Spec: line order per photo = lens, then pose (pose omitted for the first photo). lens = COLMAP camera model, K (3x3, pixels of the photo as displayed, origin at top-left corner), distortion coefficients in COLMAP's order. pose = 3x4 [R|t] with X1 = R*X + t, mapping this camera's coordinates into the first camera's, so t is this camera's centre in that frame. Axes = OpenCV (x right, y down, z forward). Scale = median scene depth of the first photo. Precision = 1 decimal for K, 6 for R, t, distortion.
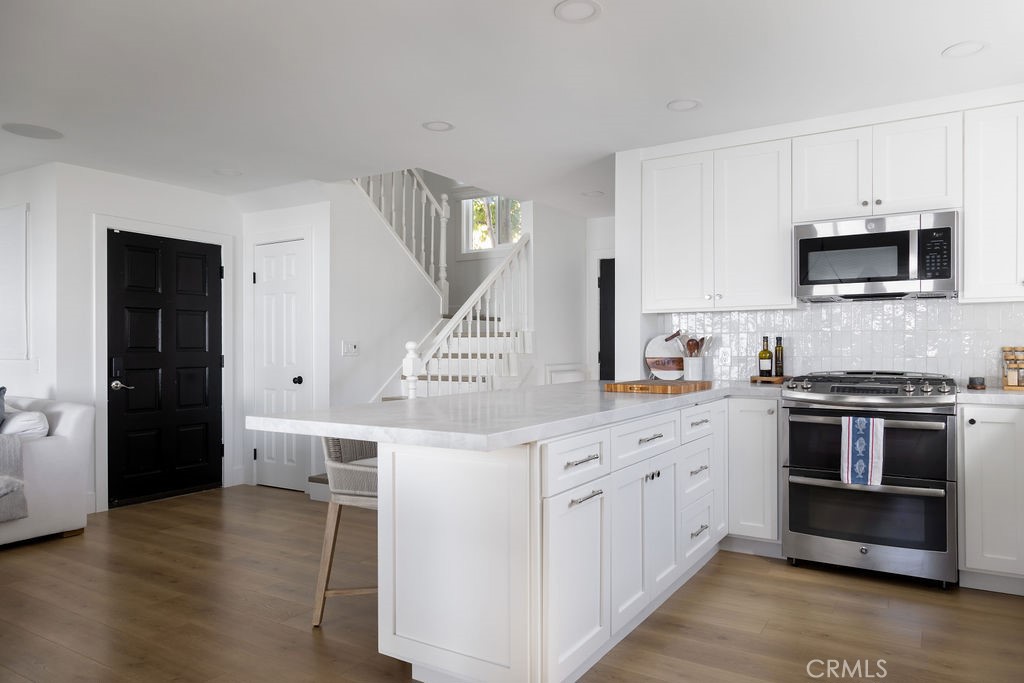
lens RADIAL K [[694.7, 0, 512.0], [0, 694.7, 341.5], [0, 0, 1]] dist [0.005769, 0.000744]
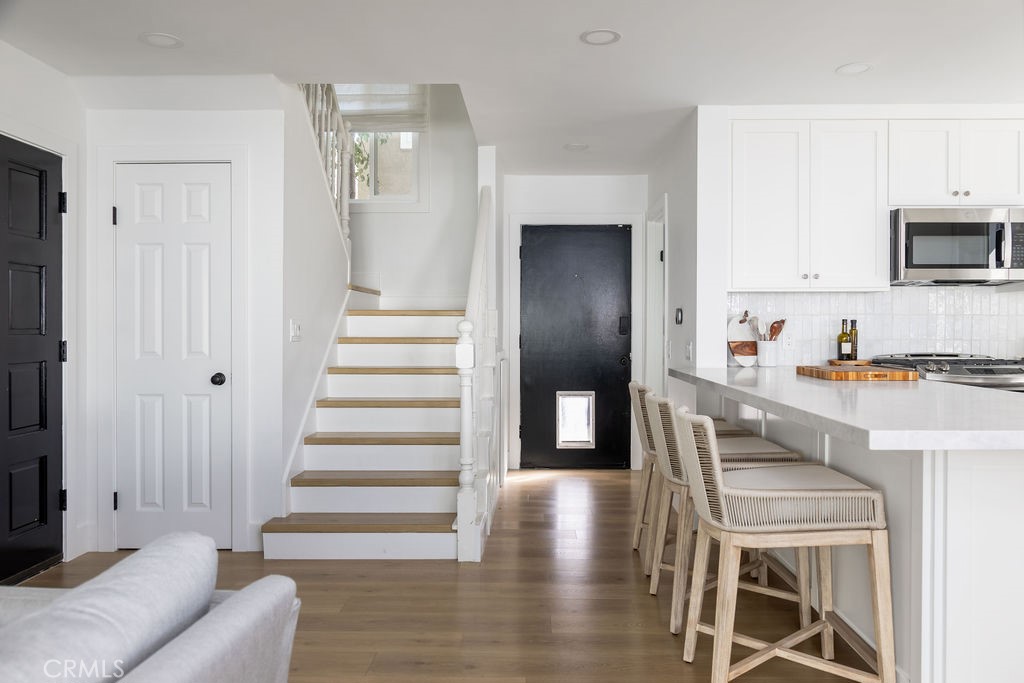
lens RADIAL K [[784.9, 0, 512.0], [0, 784.9, 341.5], [0, 0, 1]] dist [-0.005939, -0.004175]
pose [[0.850564, -0.004913, 0.525849, -0.610121], [-0.007075, 0.999759, 0.020784, 0.004319], [-0.525825, -0.021399, 0.850324, 0.307931]]
